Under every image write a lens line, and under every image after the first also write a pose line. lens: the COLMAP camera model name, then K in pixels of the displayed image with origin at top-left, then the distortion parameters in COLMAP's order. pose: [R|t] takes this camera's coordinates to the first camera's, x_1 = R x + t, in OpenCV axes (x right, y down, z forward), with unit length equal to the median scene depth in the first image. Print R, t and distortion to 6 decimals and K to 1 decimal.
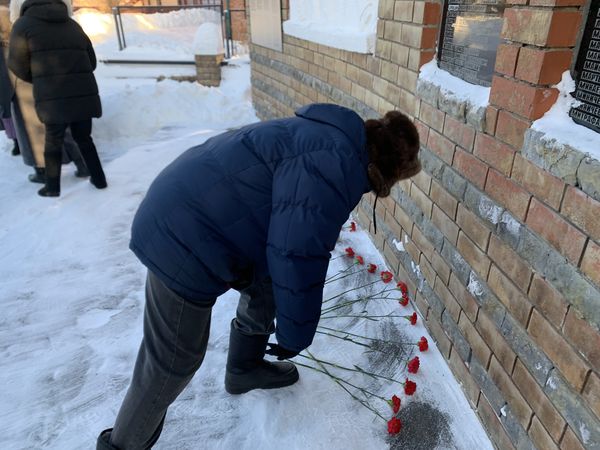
lens RADIAL K [[446.5, 0, 302.0], [0, 446.5, 225.5], [0, 0, 1]] dist [0.027138, -0.005065]
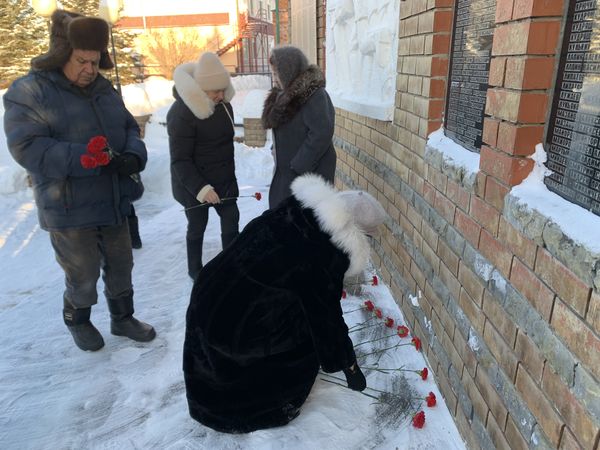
lens RADIAL K [[446.5, 0, 298.7], [0, 446.5, 224.7], [0, 0, 1]] dist [0.027138, -0.005065]
pose [[0.993382, 0.025230, -0.112051, 0.087296], [-0.038797, 0.991943, -0.120600, 0.008359], [0.108105, 0.124149, 0.986357, -0.090698]]
